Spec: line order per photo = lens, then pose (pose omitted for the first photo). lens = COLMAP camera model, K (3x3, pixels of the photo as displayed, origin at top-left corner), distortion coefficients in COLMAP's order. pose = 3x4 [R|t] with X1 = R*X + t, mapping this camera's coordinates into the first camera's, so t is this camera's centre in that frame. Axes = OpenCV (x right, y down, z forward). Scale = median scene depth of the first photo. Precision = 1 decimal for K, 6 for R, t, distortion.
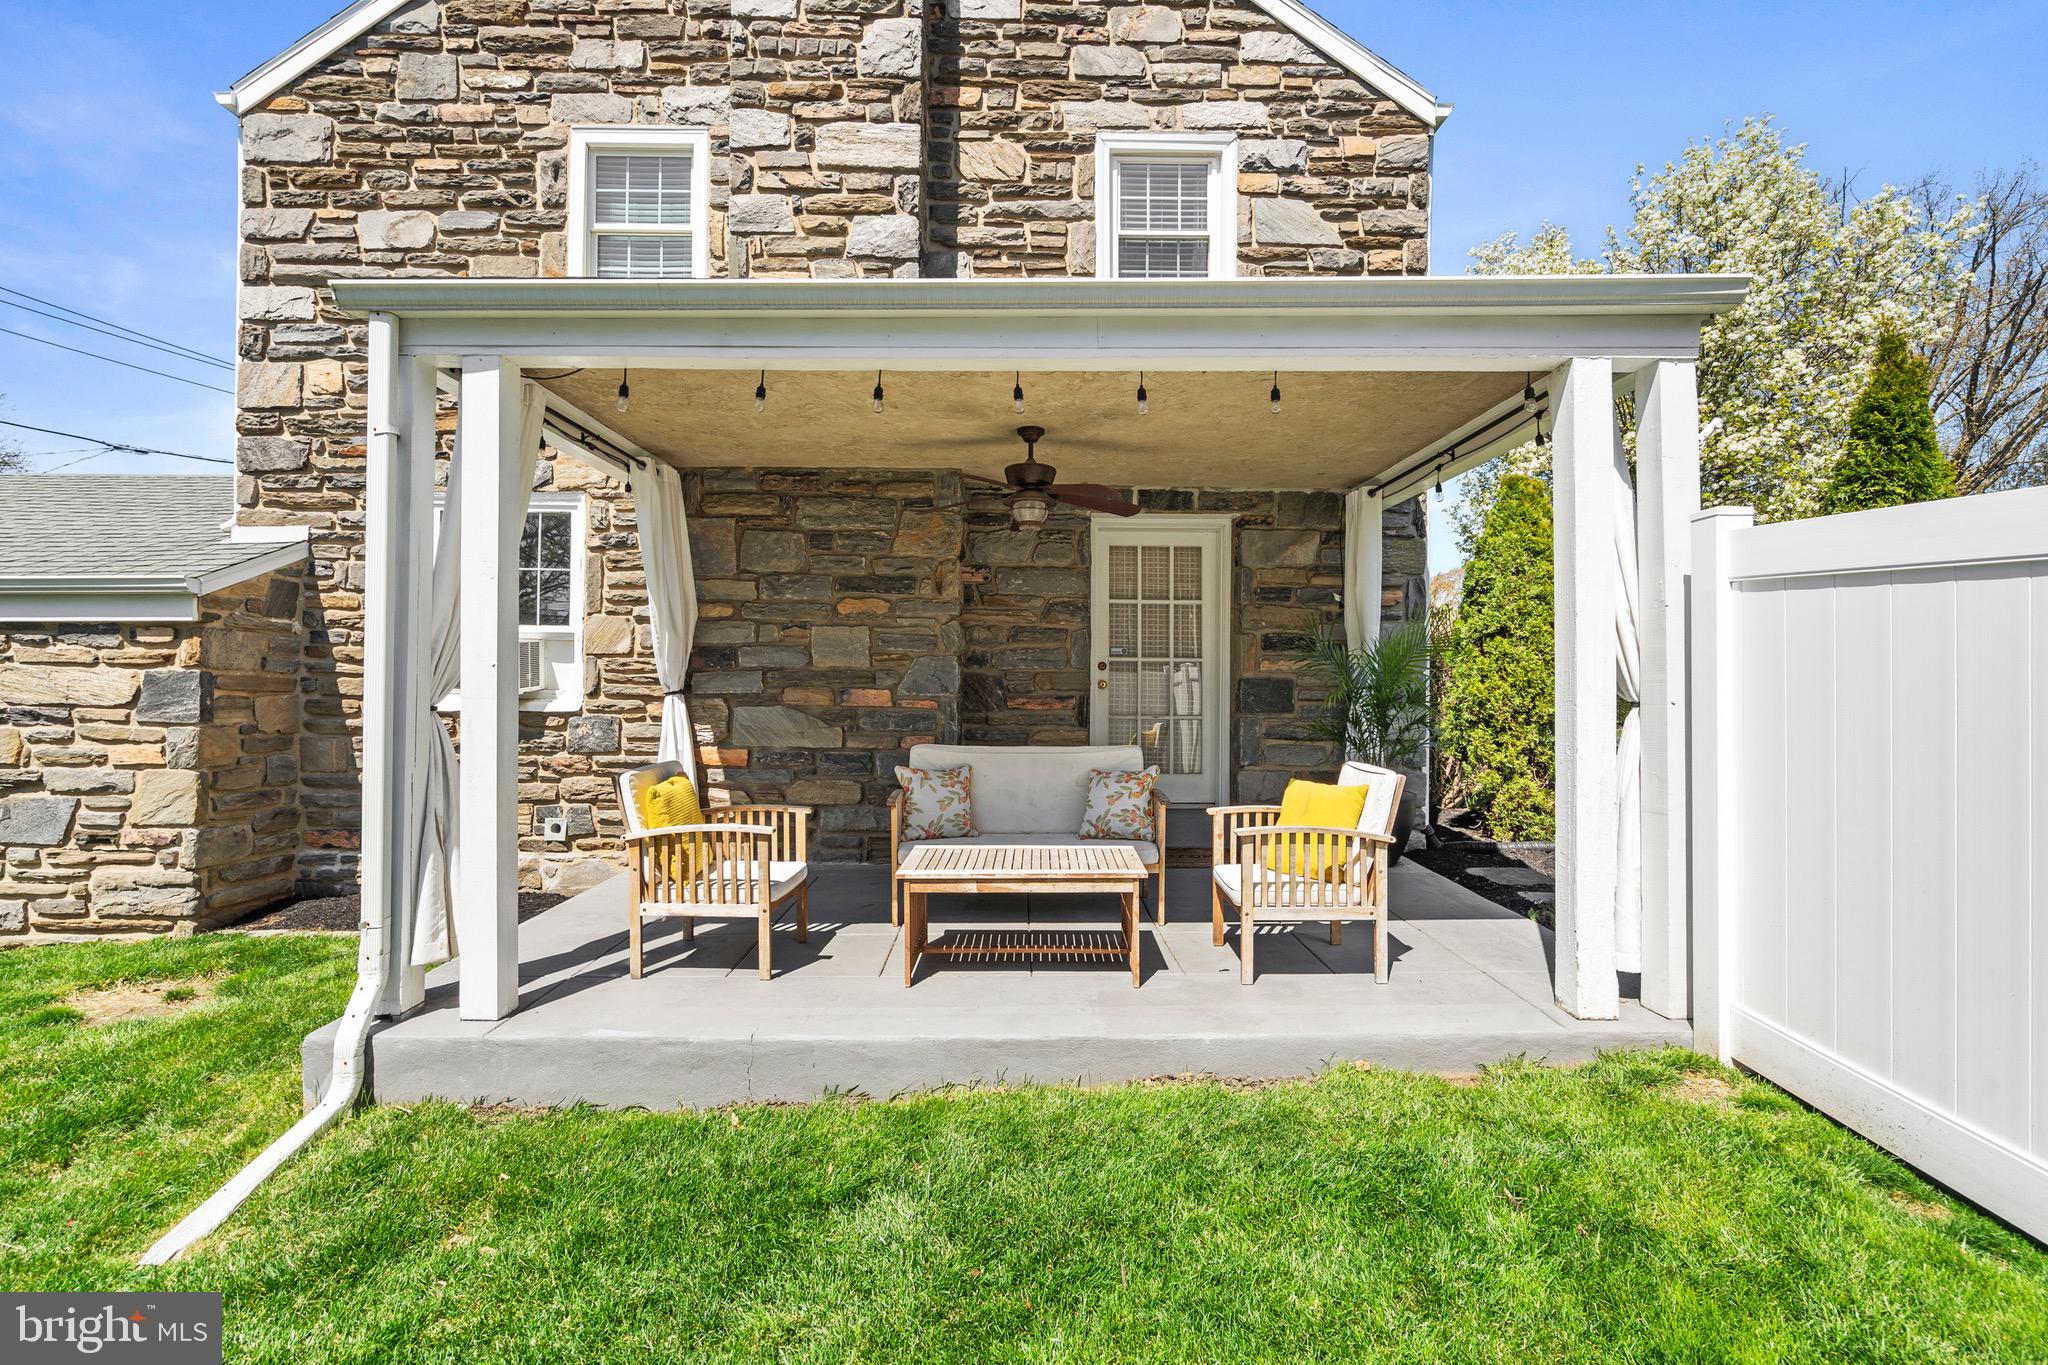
lens RADIAL K [[933.6, 0, 1024.0], [0, 933.6, 682.5], [0, 0, 1]] dist [-0.002512, 0.001046]
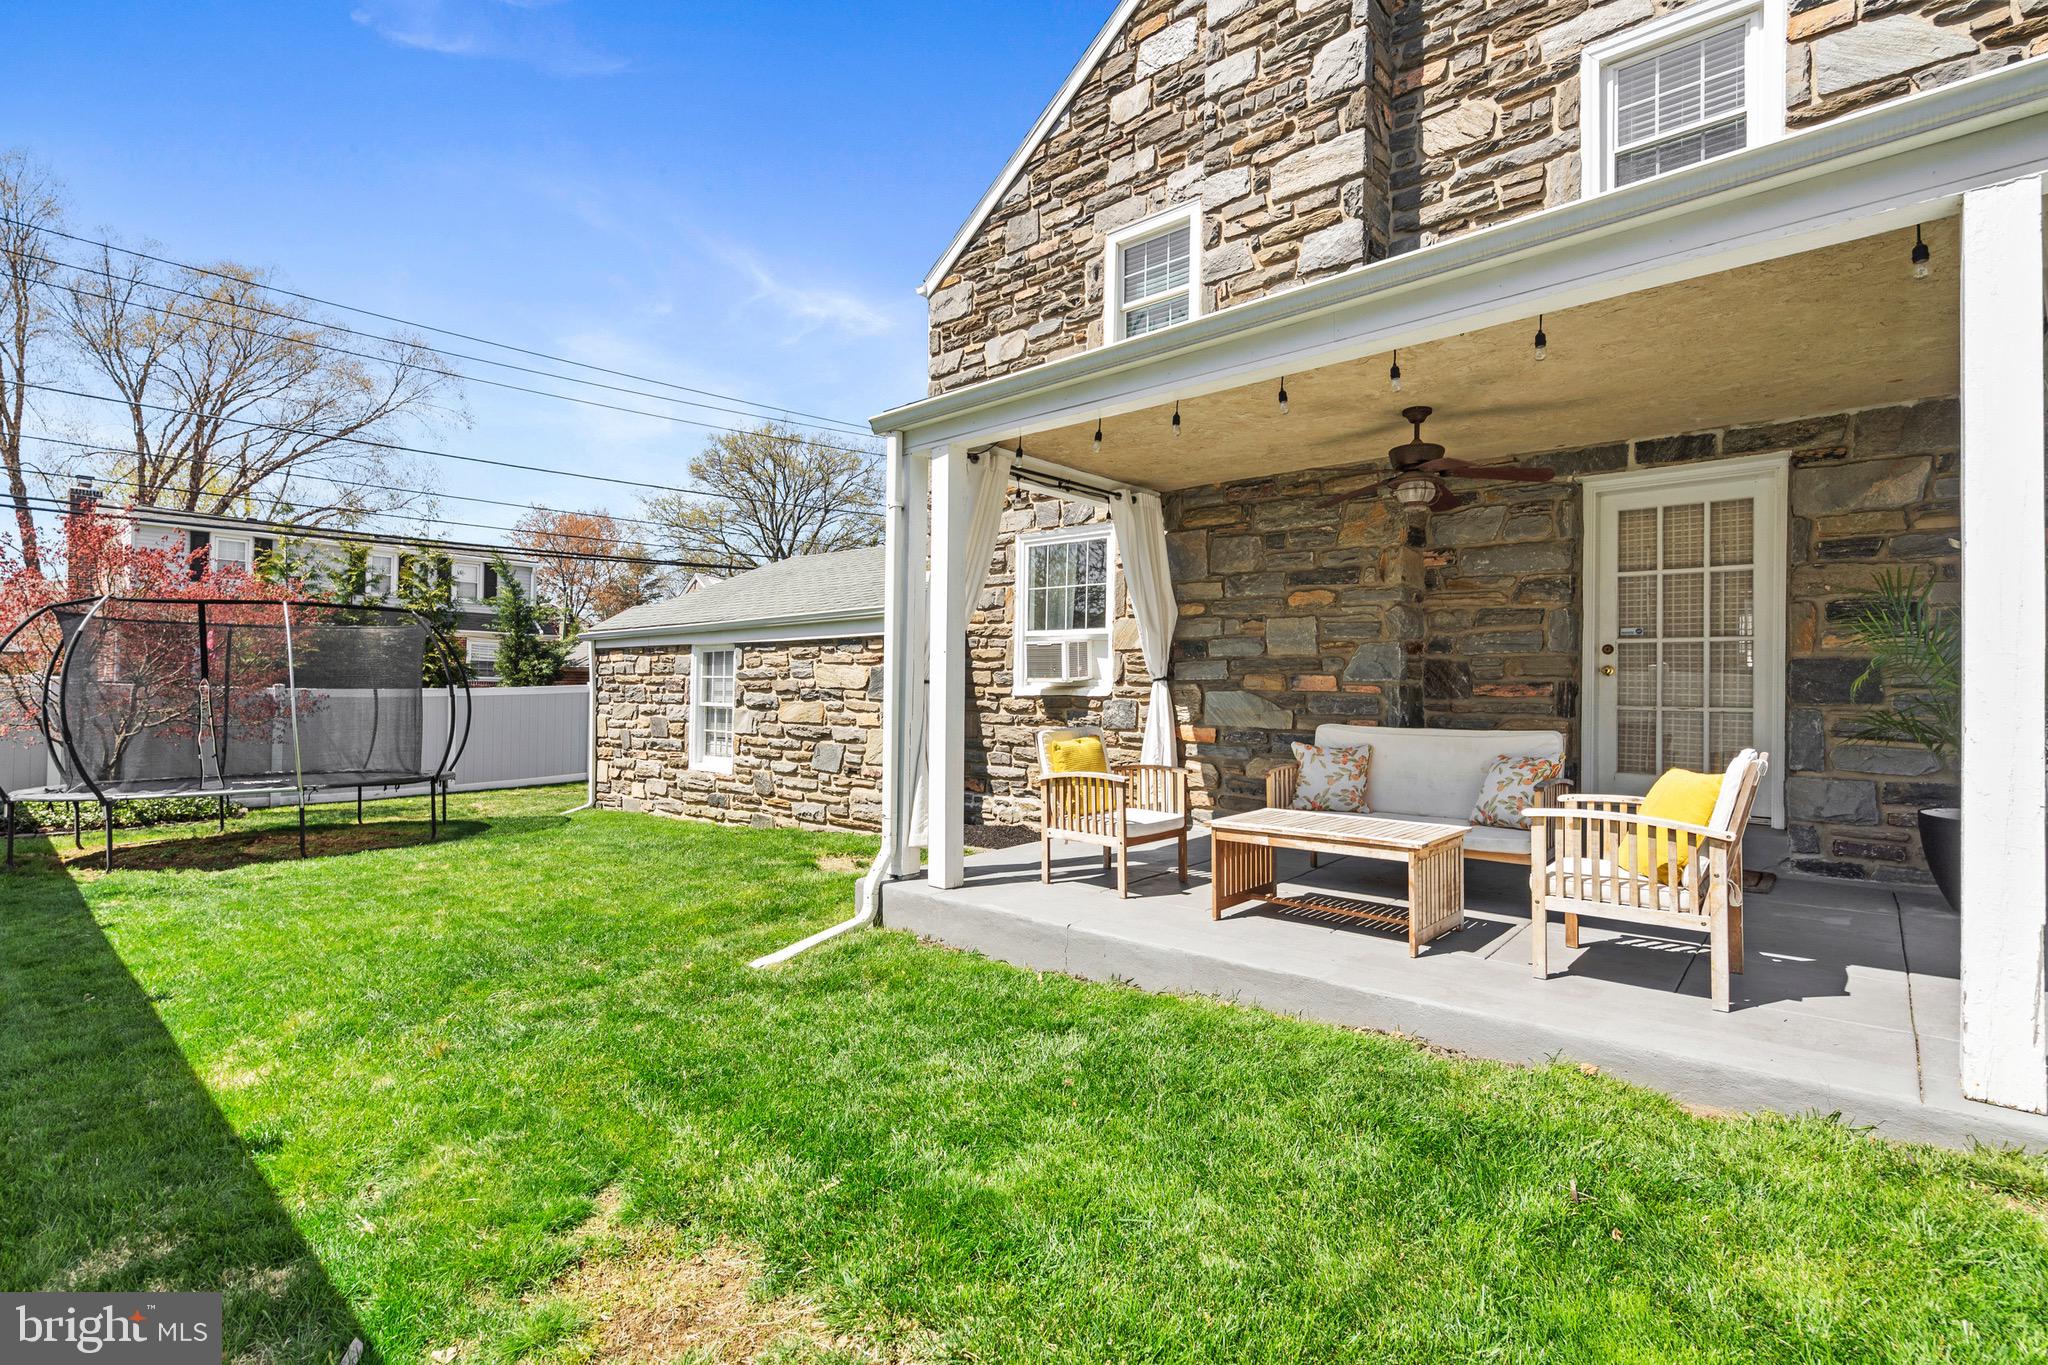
lens RADIAL K [[946.0, 0, 1024.0], [0, 946.0, 682.5], [0, 0, 1]] dist [0.000519, 0.000904]
pose [[0.742751, -0.003973, -0.669556, 0.291759], [-0.002049, 0.999964, -0.008207, 0.023521], [0.669565, 0.007468, 0.742716, -0.023549]]
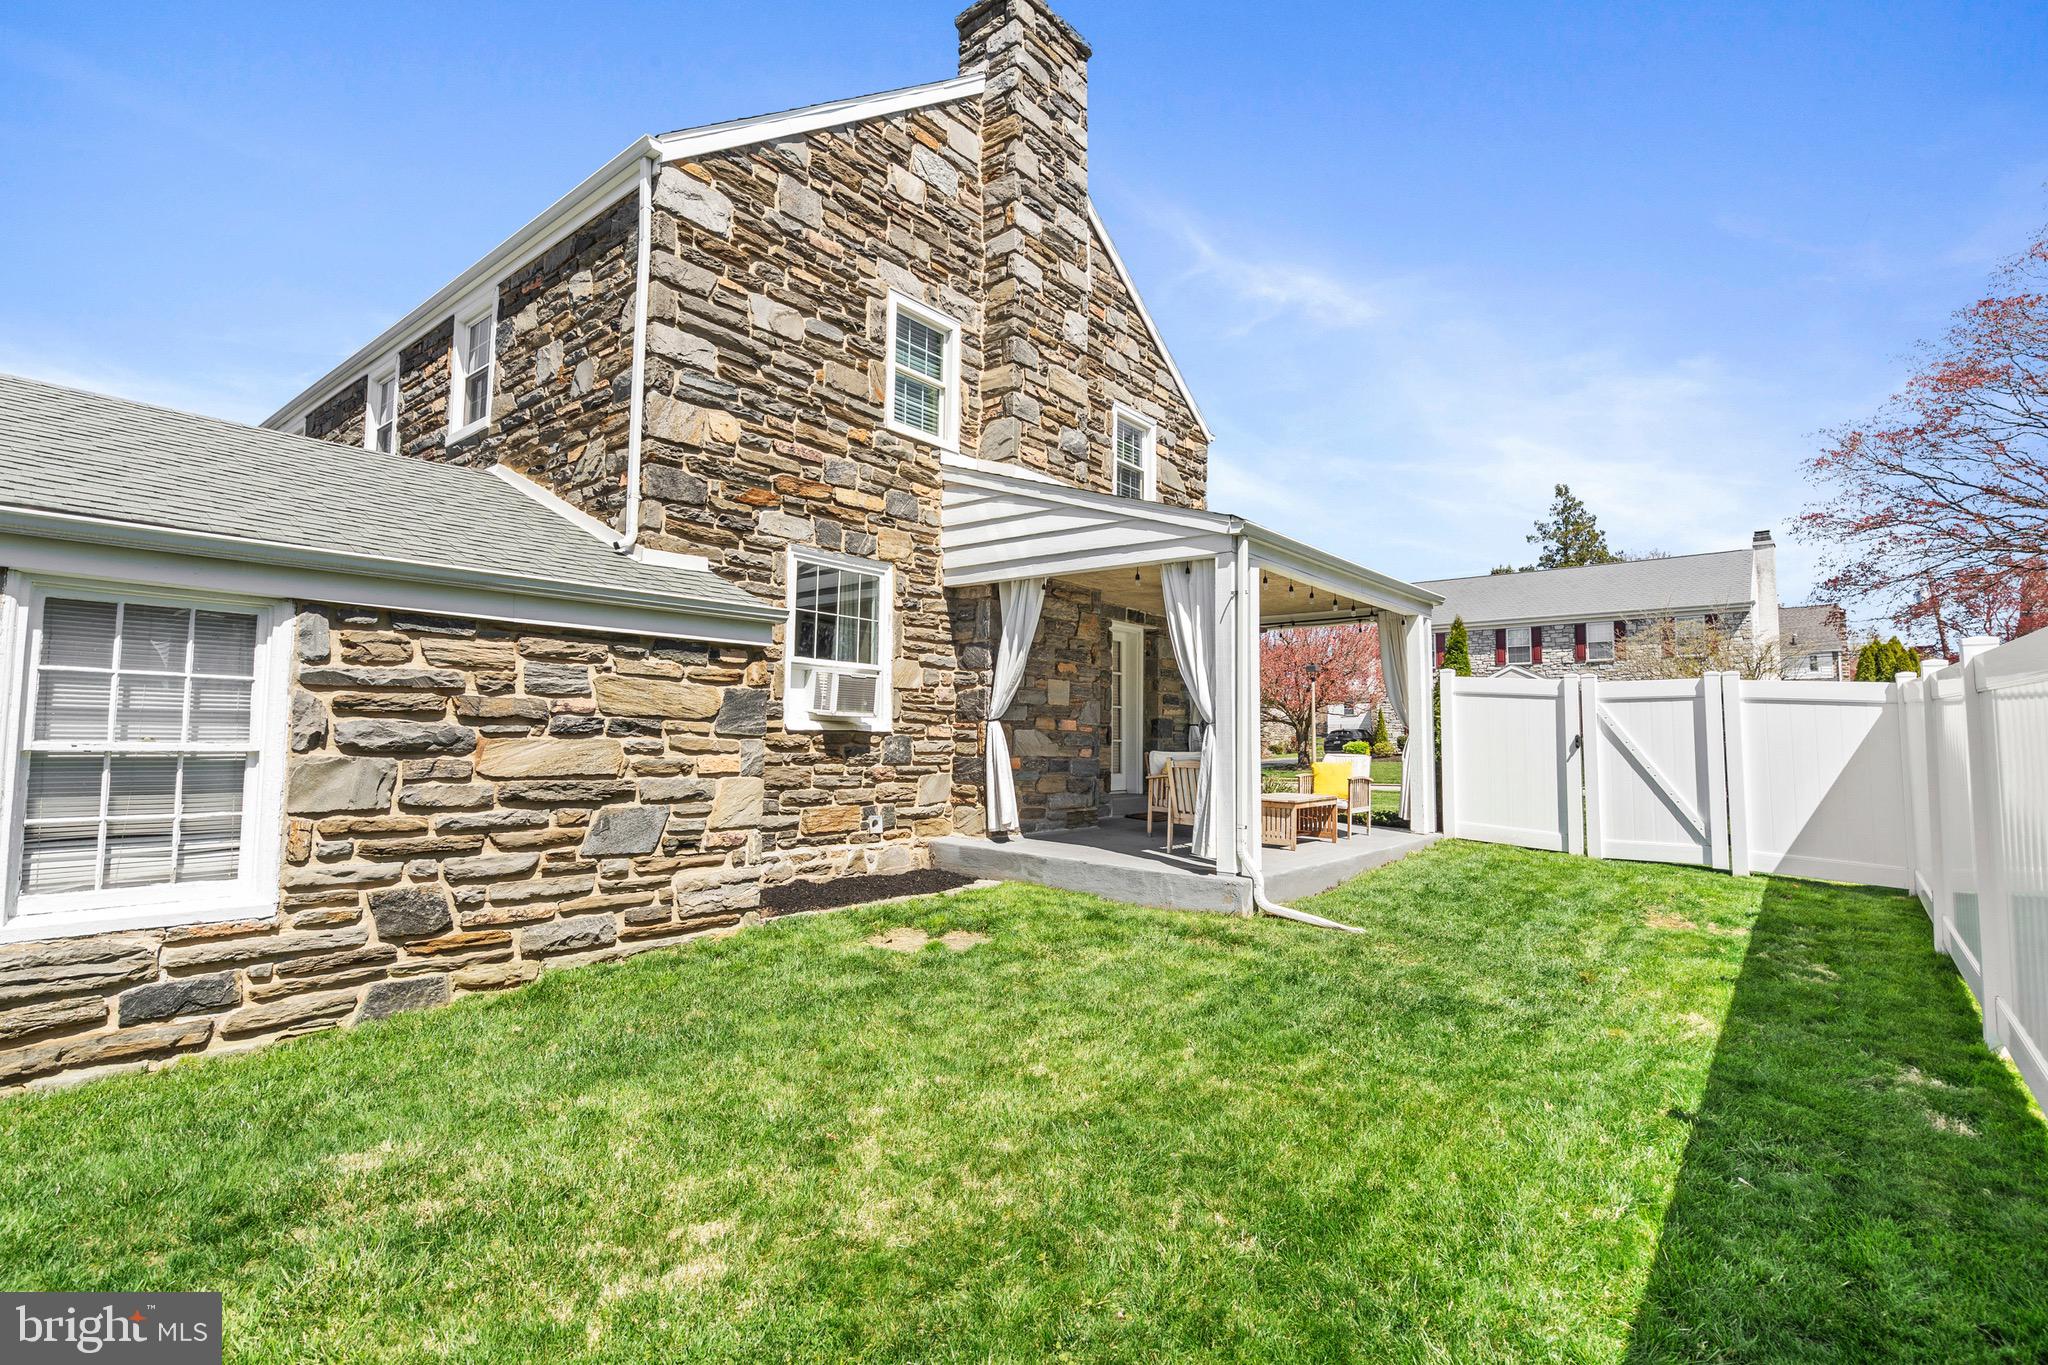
lens RADIAL K [[946.0, 0, 1024.0], [0, 946.0, 682.5], [0, 0, 1]] dist [0.000519, 0.000904]
pose [[0.648184, 0.053107, 0.759629, -1.364850], [-0.015737, 0.998286, -0.056364, 0.033956], [-0.761321, 0.024580, 0.647909, 0.004821]]
